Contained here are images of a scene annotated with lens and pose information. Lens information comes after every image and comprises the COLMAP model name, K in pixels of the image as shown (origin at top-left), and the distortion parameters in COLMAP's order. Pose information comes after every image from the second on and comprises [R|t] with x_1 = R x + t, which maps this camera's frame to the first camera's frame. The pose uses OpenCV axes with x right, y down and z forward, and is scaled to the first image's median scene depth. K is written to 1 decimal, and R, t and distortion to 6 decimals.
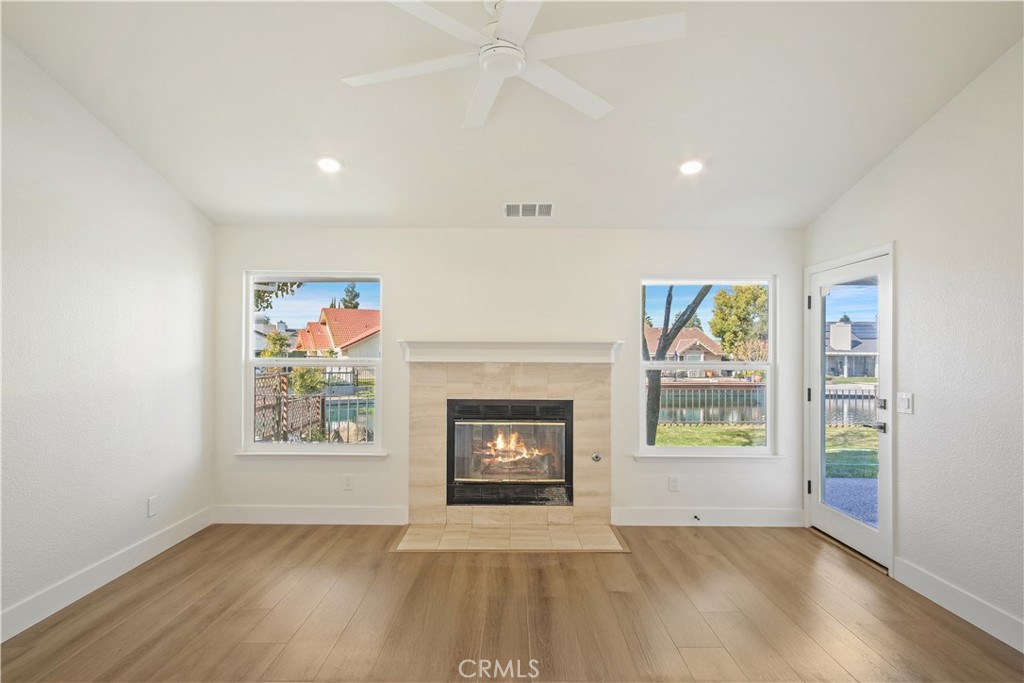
lens RADIAL K [[564.5, 0, 514.3], [0, 564.5, 352.4], [0, 0, 1]] dist [-0.004016, -0.000723]
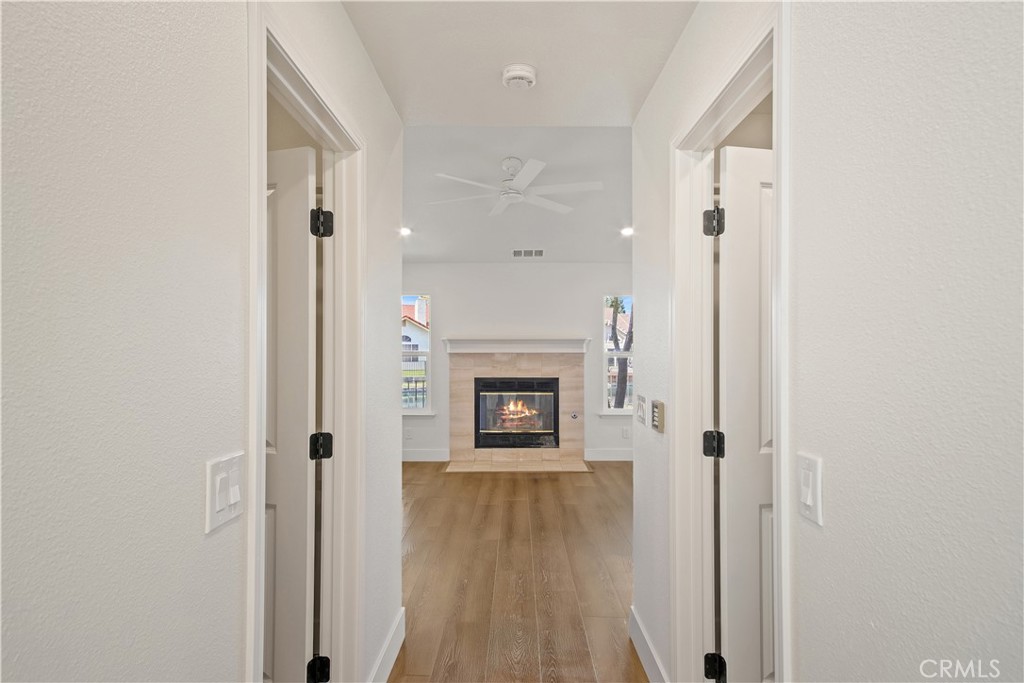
lens RADIAL K [[564.5, 0, 514.3], [0, 564.5, 352.4], [0, 0, 1]] dist [-0.004016, -0.000723]
pose [[0.999937, -0.006145, -0.009345, 0.000549], [0.006304, 0.999834, 0.017100, -0.008865], [0.009238, -0.017158, 0.999810, -0.495971]]
